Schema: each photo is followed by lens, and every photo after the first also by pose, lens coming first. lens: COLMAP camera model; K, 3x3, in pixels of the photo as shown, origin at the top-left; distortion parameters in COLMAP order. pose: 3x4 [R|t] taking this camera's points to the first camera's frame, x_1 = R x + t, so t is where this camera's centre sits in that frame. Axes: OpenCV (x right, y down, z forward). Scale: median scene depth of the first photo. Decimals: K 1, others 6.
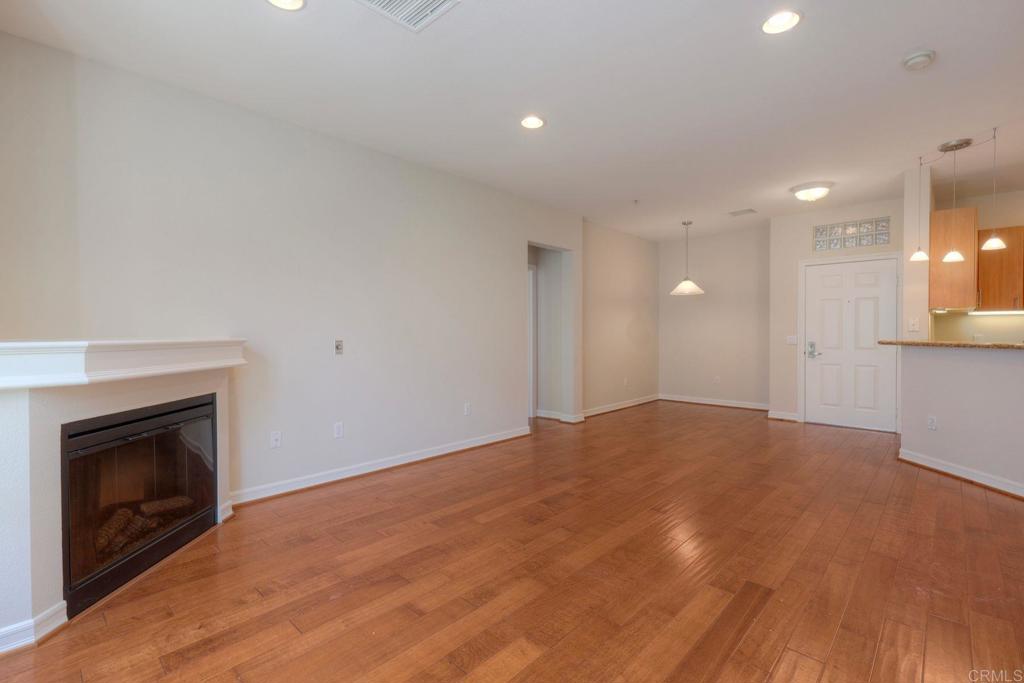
lens RADIAL K [[469.7, 0, 512.0], [0, 469.7, 341.5], [0, 0, 1]] dist [0.002143, 0.000062]
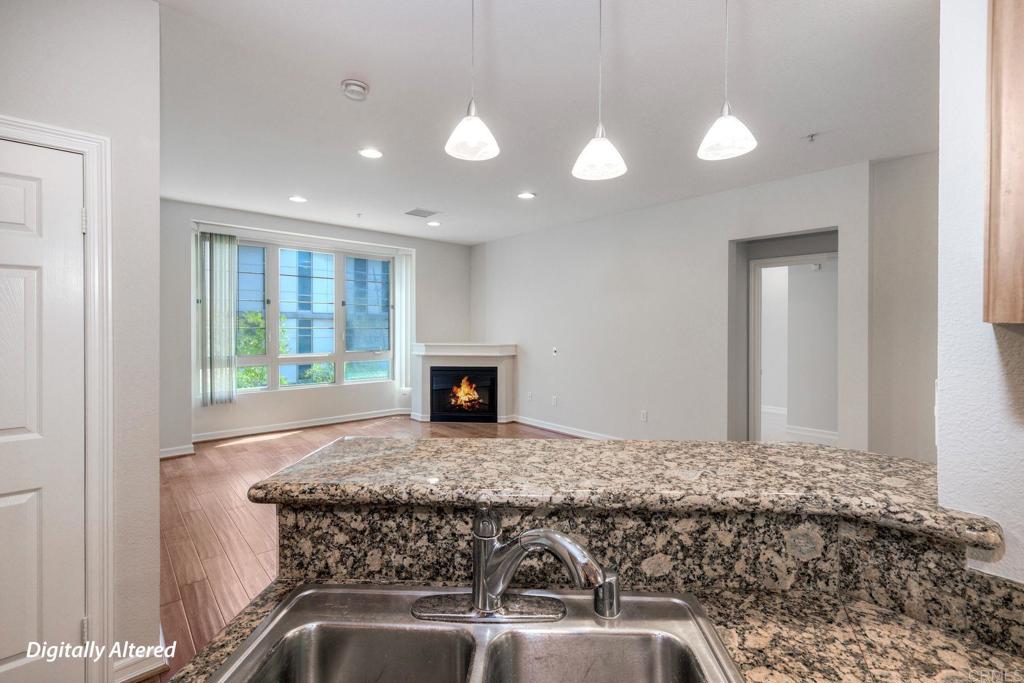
lens RADIAL K [[454.0, 0, 518.9], [0, 454.0, 331.4], [0, 0, 1]] dist [0.002599, -0.000056]
pose [[-0.084139, 0.008934, -0.996414, 1.194811], [-0.024023, 0.999651, 0.010991, -0.070997], [0.996164, 0.024862, -0.083895, 0.953430]]
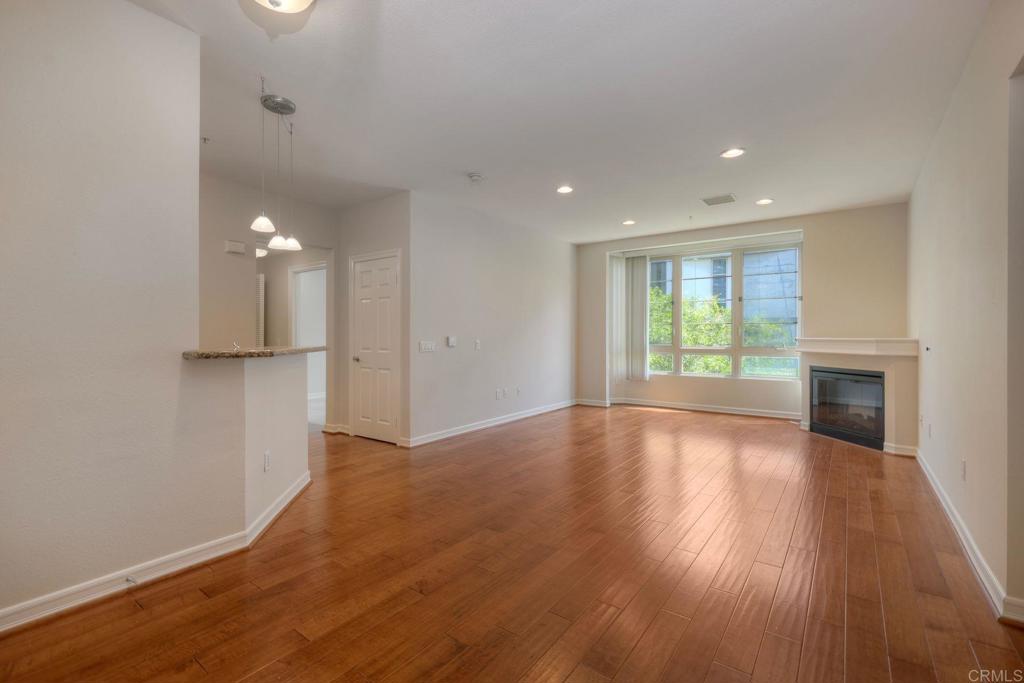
lens RADIAL K [[452.9, 0, 509.1], [0, 452.9, 336.2], [0, 0, 1]] dist [-0.001008, -0.000110]
pose [[-0.994632, 0.001928, -0.103460, 0.616734], [-0.000246, 0.999780, 0.020997, -0.035184], [0.103478, 0.020910, -0.994412, 1.793815]]
